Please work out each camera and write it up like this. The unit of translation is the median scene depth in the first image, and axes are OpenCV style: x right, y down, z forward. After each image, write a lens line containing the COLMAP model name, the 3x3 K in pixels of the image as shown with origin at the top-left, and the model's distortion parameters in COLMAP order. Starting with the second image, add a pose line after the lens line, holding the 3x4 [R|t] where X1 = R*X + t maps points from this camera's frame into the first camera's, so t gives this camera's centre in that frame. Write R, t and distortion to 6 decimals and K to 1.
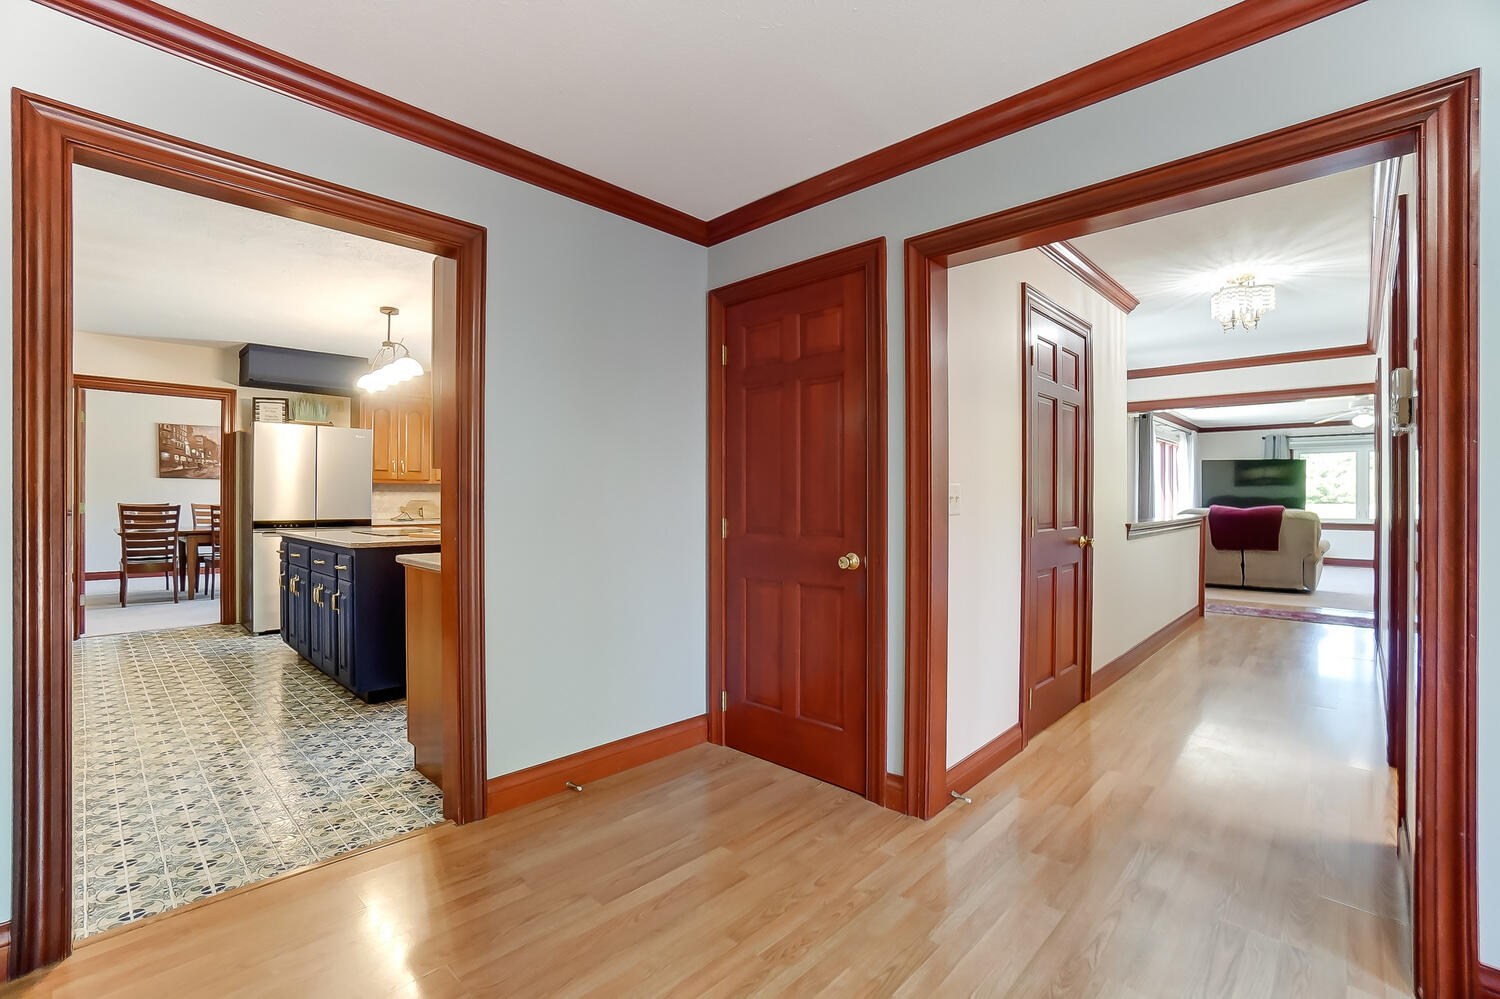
lens RADIAL K [[679.6, 0, 741.9], [0, 679.6, 501.5], [0, 0, 1]] dist [-0.008192, 0.003457]
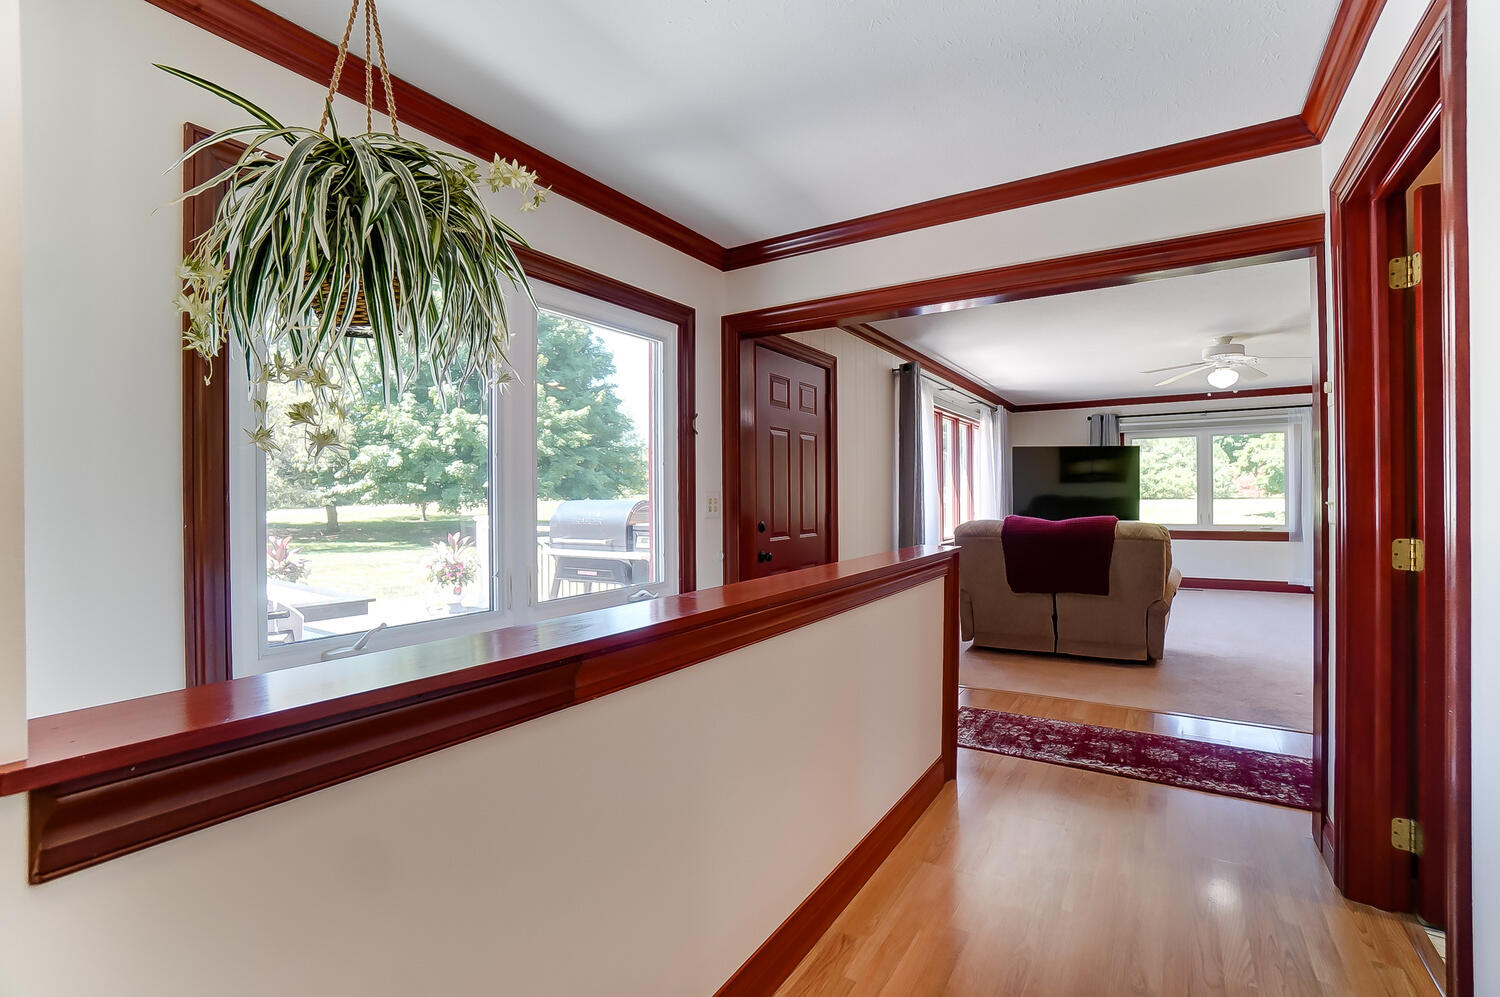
lens RADIAL K [[679.6, 0, 757.4], [0, 679.6, 495.1], [0, 0, 1]] dist [-0.008192, 0.003457]
pose [[0.981601, -0.009531, 0.190704, 0.281710], [0.011158, 0.999910, -0.007457, -0.007849], [-0.190615, 0.009448, 0.981619, 0.353425]]
